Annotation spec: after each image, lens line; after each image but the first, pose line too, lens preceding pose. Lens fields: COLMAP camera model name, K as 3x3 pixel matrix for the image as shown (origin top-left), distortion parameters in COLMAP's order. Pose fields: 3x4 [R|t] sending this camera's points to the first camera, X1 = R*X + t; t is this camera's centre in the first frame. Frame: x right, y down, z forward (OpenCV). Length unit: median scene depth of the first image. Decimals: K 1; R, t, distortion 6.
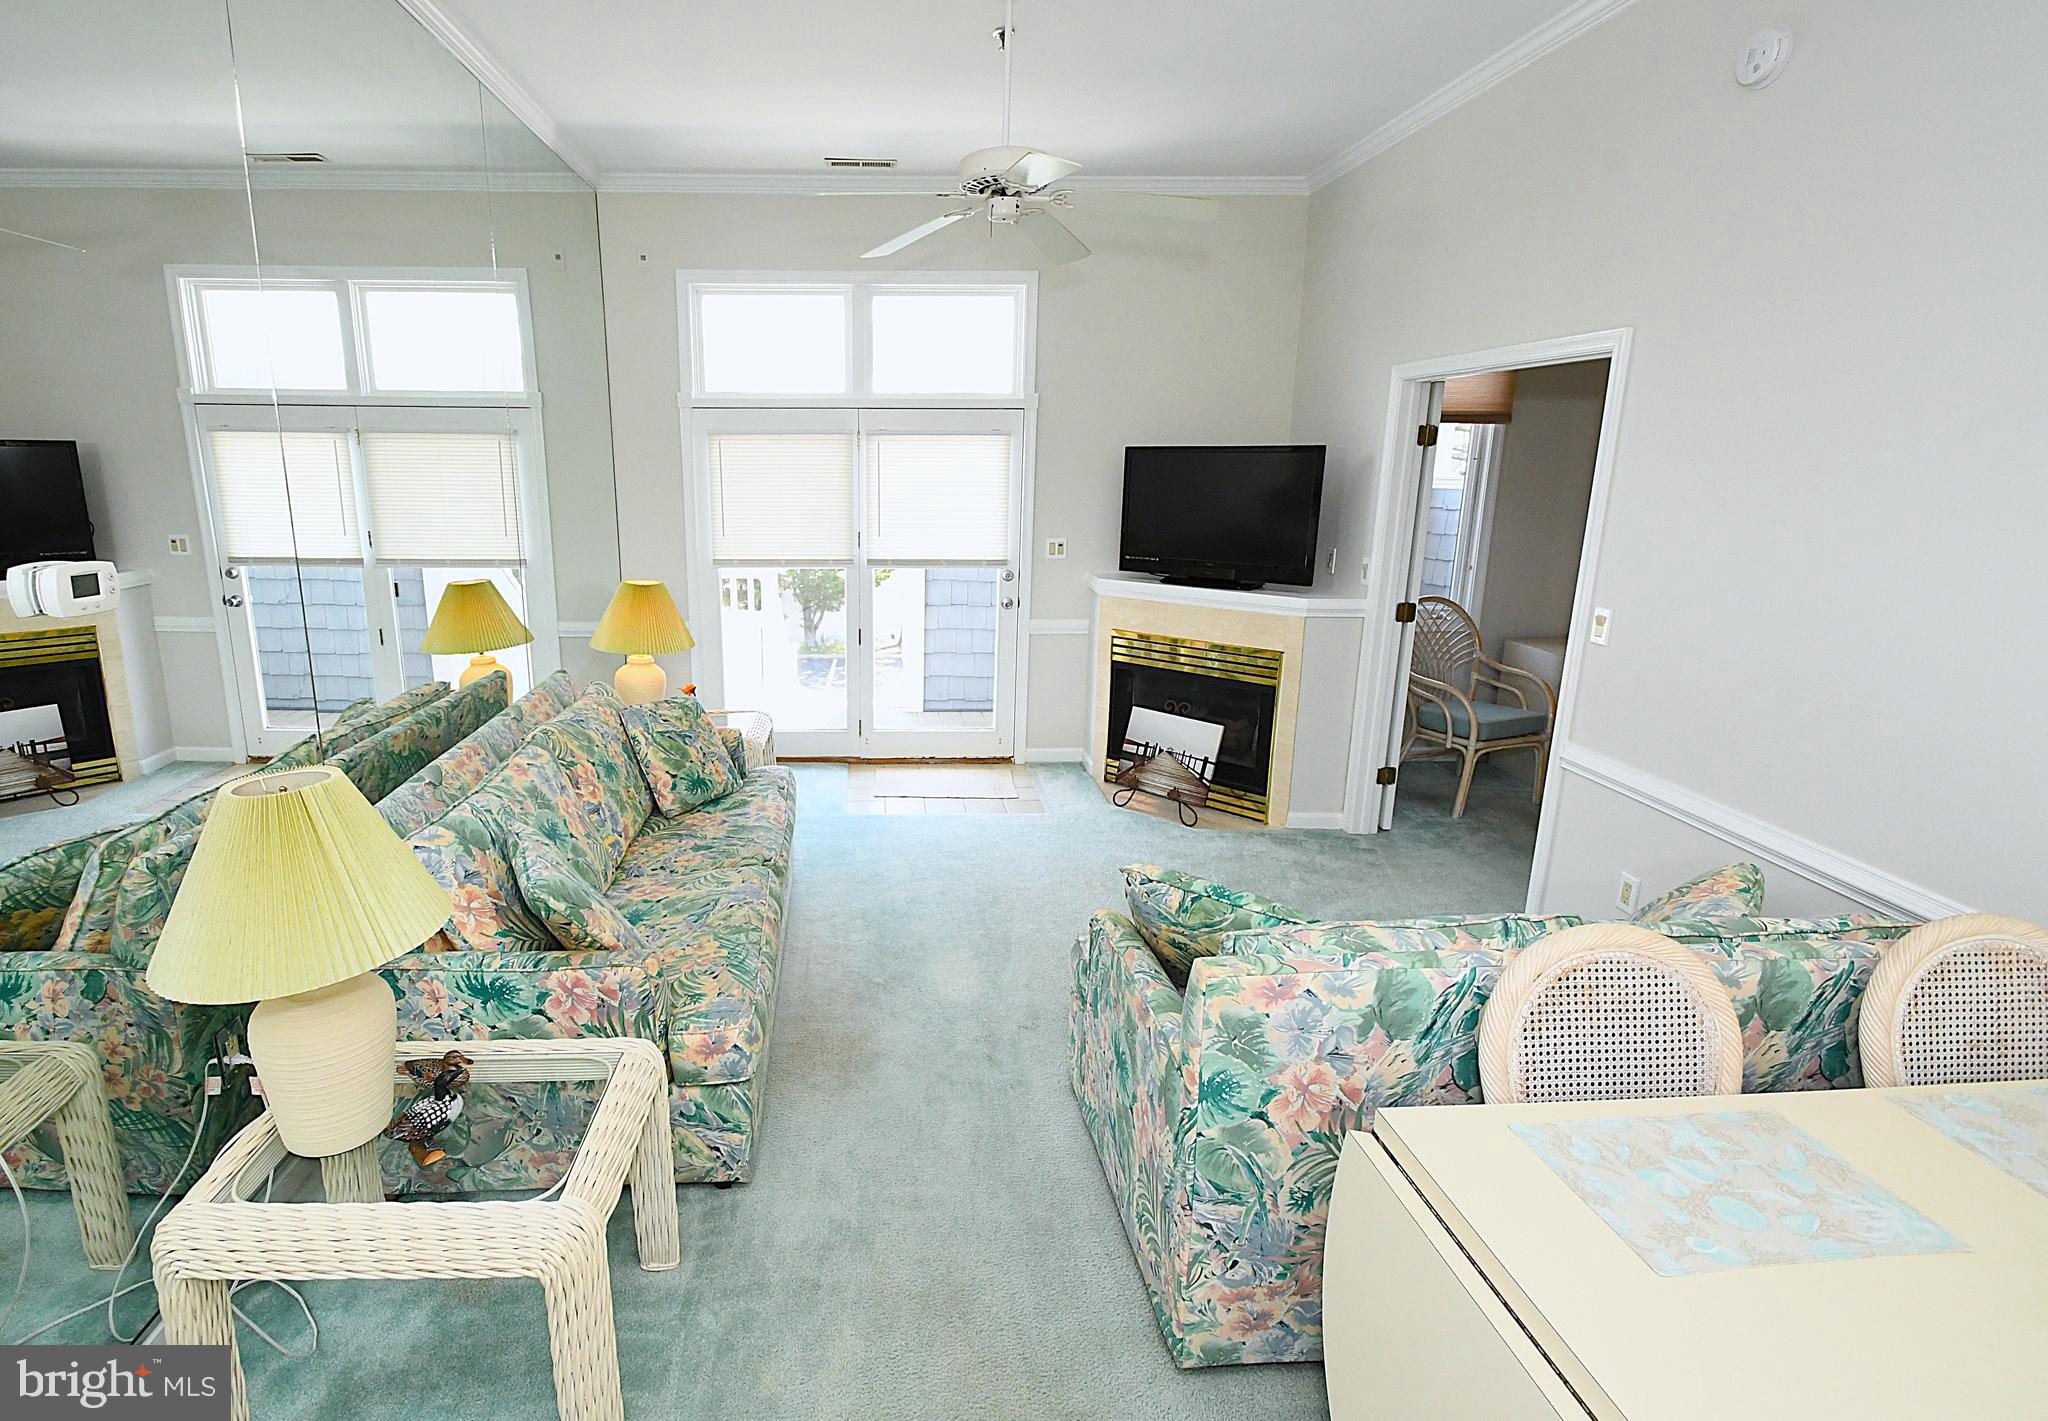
lens RADIAL K [[975.3, 0, 893.0], [0, 975.3, 678.2], [0, 0, 1]] dist [0.013403, -0.018227]
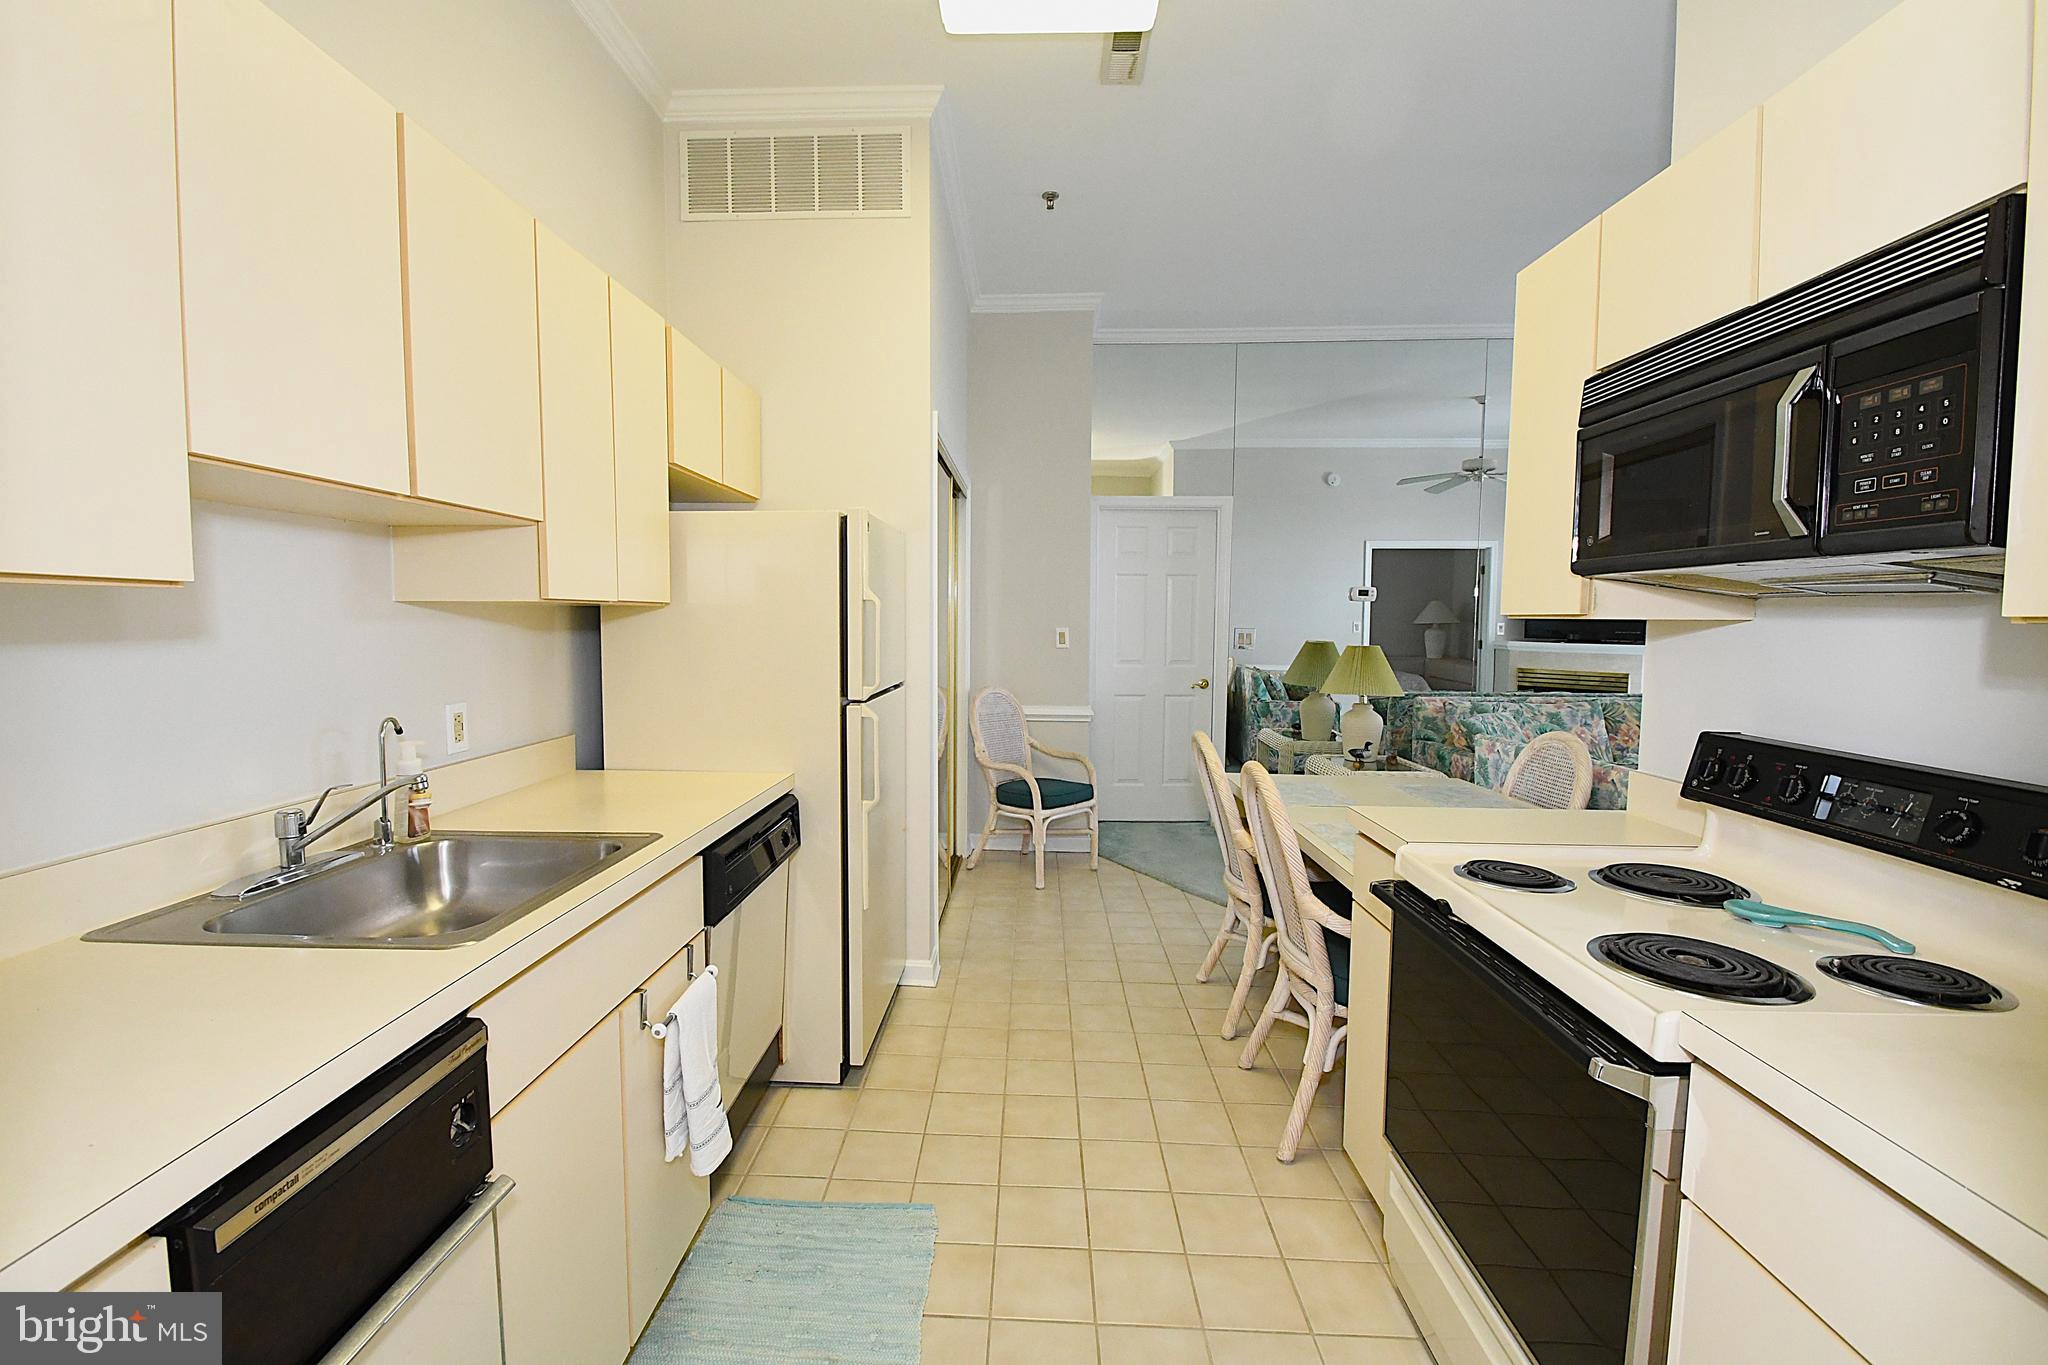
lens RADIAL K [[891.5, 0, 976.3], [0, 891.5, 679.2], [0, 0, 1]] dist [0.000428, -0.012170]
pose [[-0.085901, 0.067362, -0.994024, 1.439549], [-0.220576, 0.971667, 0.084909, 0.138662], [0.971580, 0.226551, -0.068609, -0.047055]]
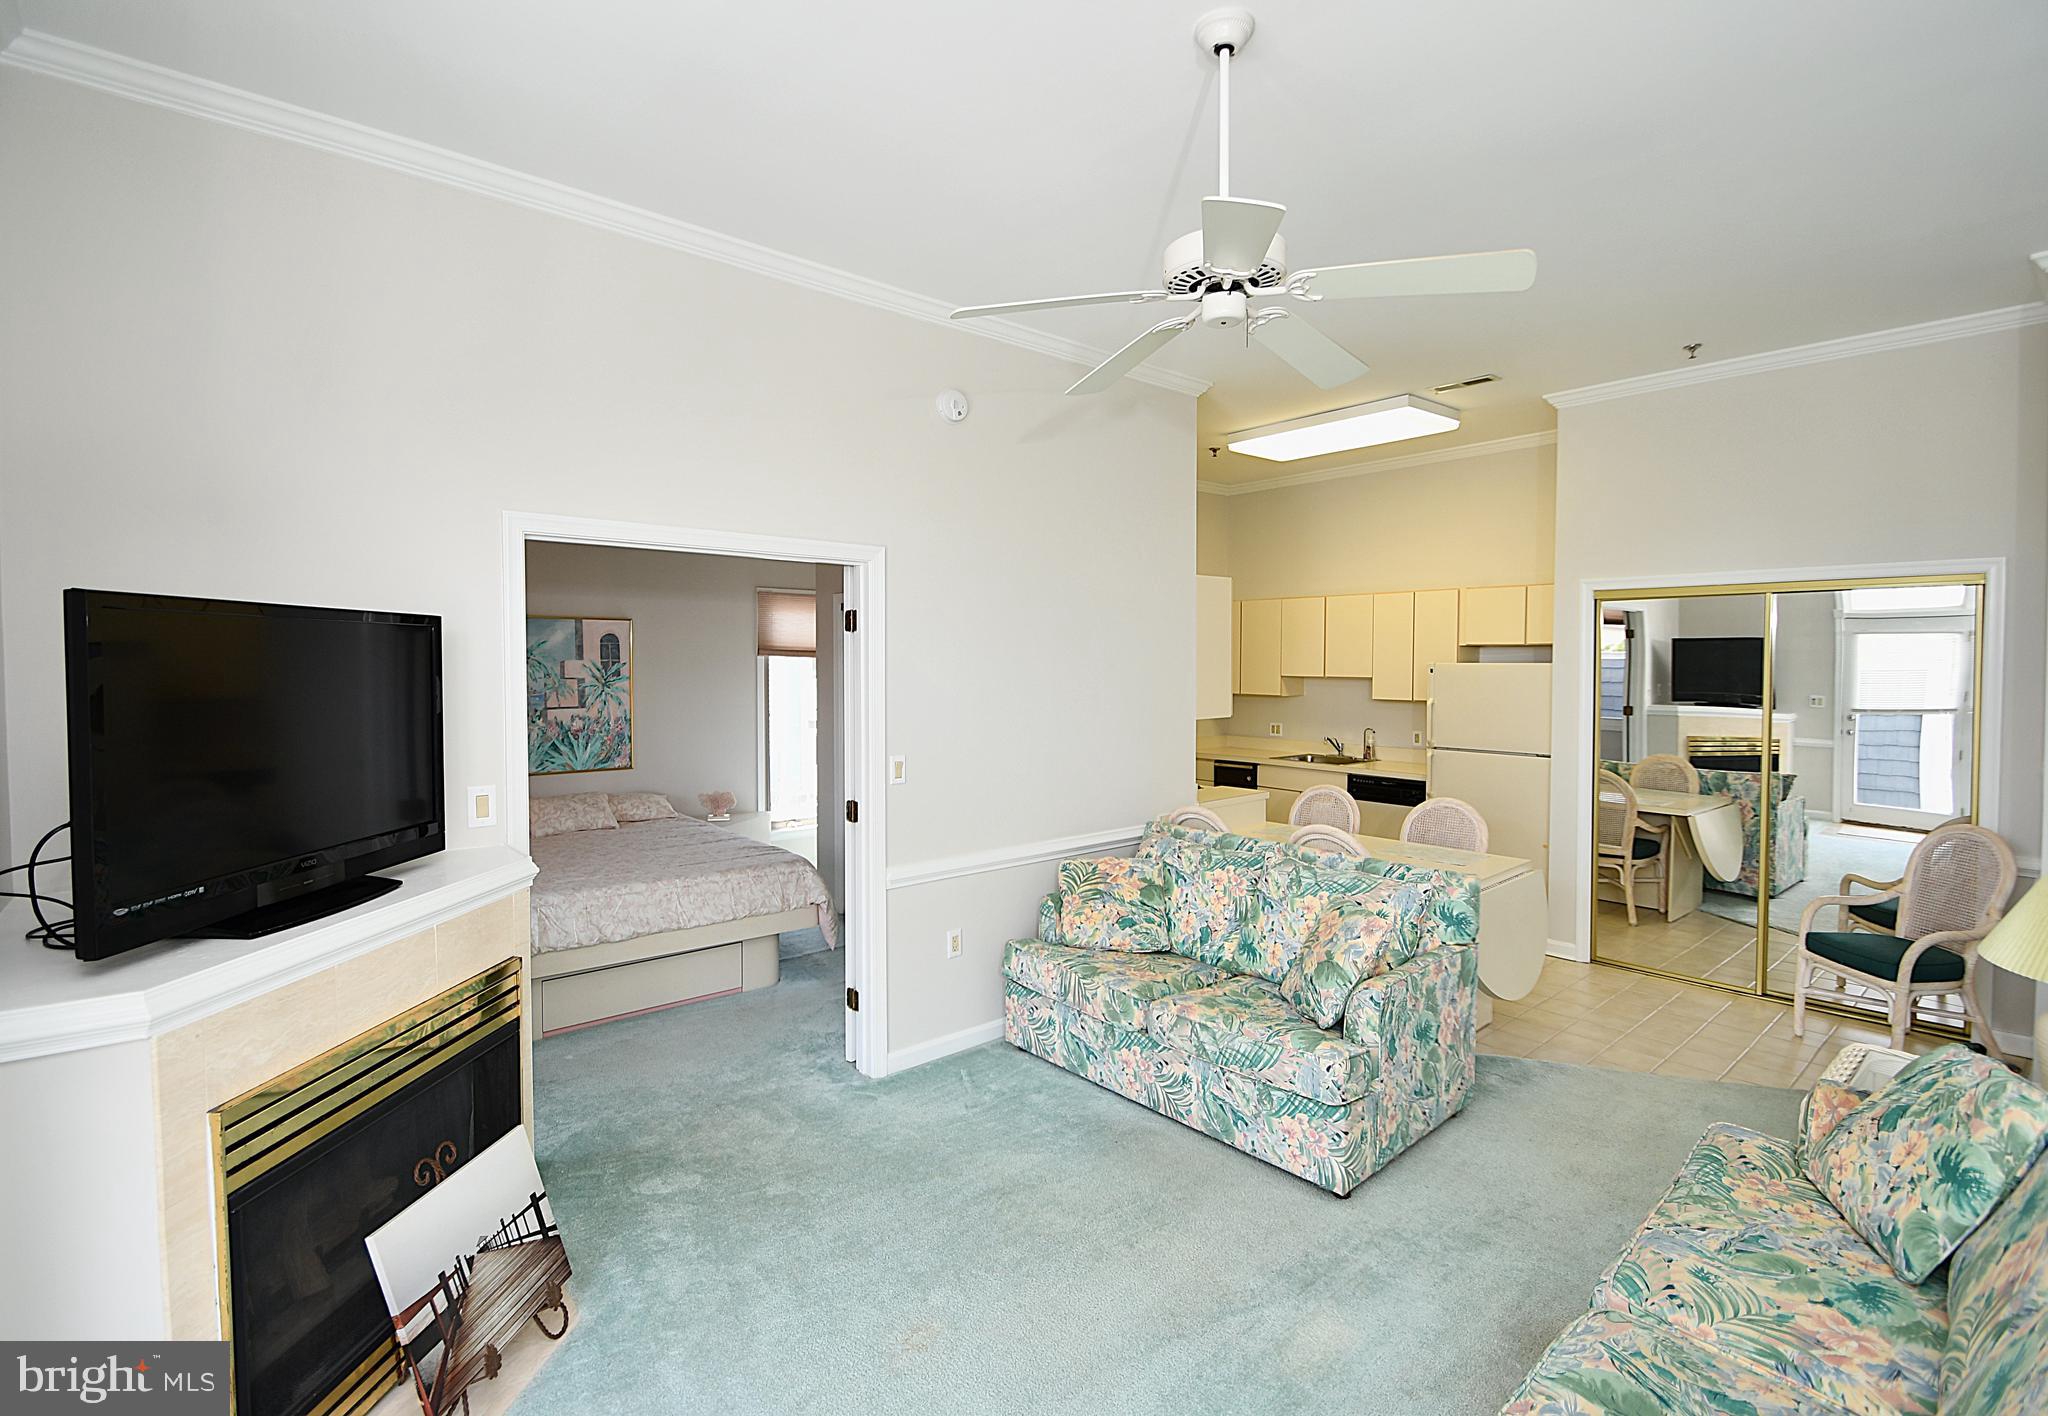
lens RADIAL K [[972.0, 0, 1024.1], [0, 972.0, 686.7], [0, 0, 1]] dist [-0.000023, -0.000074]
pose [[-0.641157, -0.025854, 0.766974, -0.367290], [0.164991, 0.971416, 0.170671, -0.351495], [-0.749463, 0.235971, -0.618565, 1.641039]]
